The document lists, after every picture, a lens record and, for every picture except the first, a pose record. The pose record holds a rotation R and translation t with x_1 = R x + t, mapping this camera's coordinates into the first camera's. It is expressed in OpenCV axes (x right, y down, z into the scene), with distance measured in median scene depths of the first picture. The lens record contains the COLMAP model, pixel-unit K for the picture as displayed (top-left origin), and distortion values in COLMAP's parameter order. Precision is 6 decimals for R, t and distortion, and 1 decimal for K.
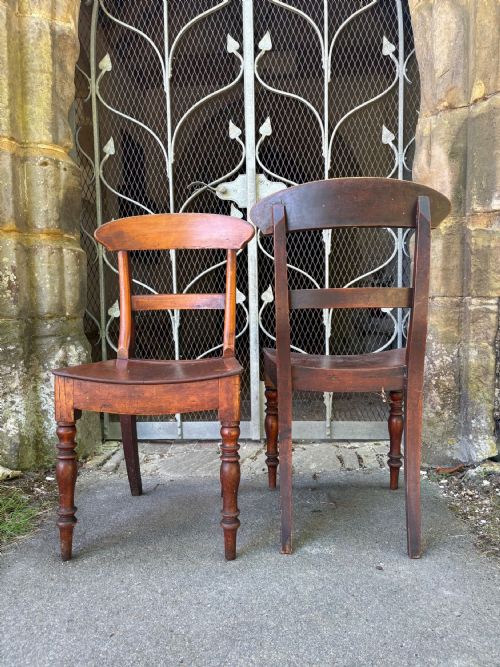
lens RADIAL K [[484.1, 0, 250.0], [0, 484.1, 333.5], [0, 0, 1]] dist [0.040541, -0.059769]
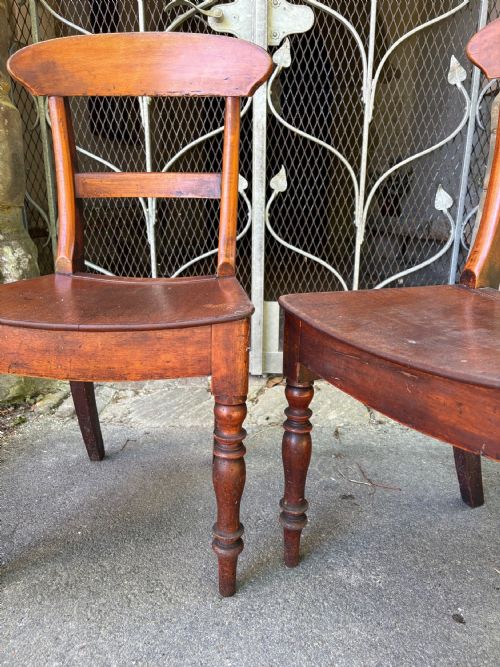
lens RADIAL K [[496.9, 0, 245.2], [0, 496.9, 336.3], [0, 0, 1]] dist [0.047054, -0.075833]
pose [[0.999711, 0.020819, 0.012044, -0.018971], [-0.022881, 0.977543, 0.209491, -0.009406], [-0.007412, -0.209706, 0.977736, 0.251632]]
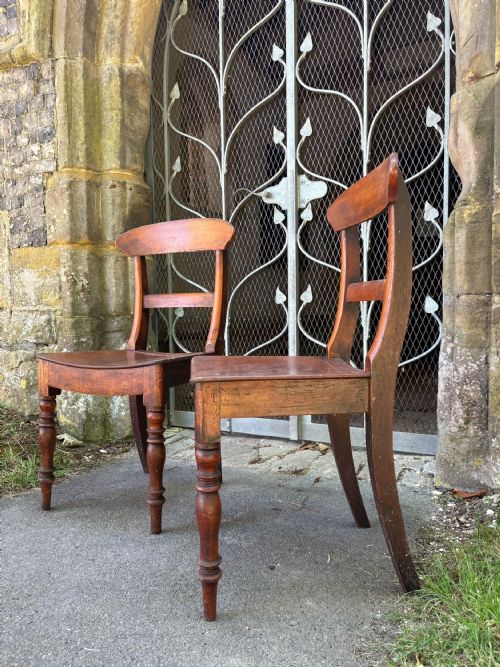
lens RADIAL K [[484.1, 0, 250.0], [0, 484.1, 333.5], [0, 0, 1]] dist [0.040541, -0.059769]
pose [[0.919586, 0.021754, -0.392286, 0.347724], [-0.027238, 0.999594, -0.008420, 0.011606], [0.391943, 0.018428, 0.919805, 0.042563]]
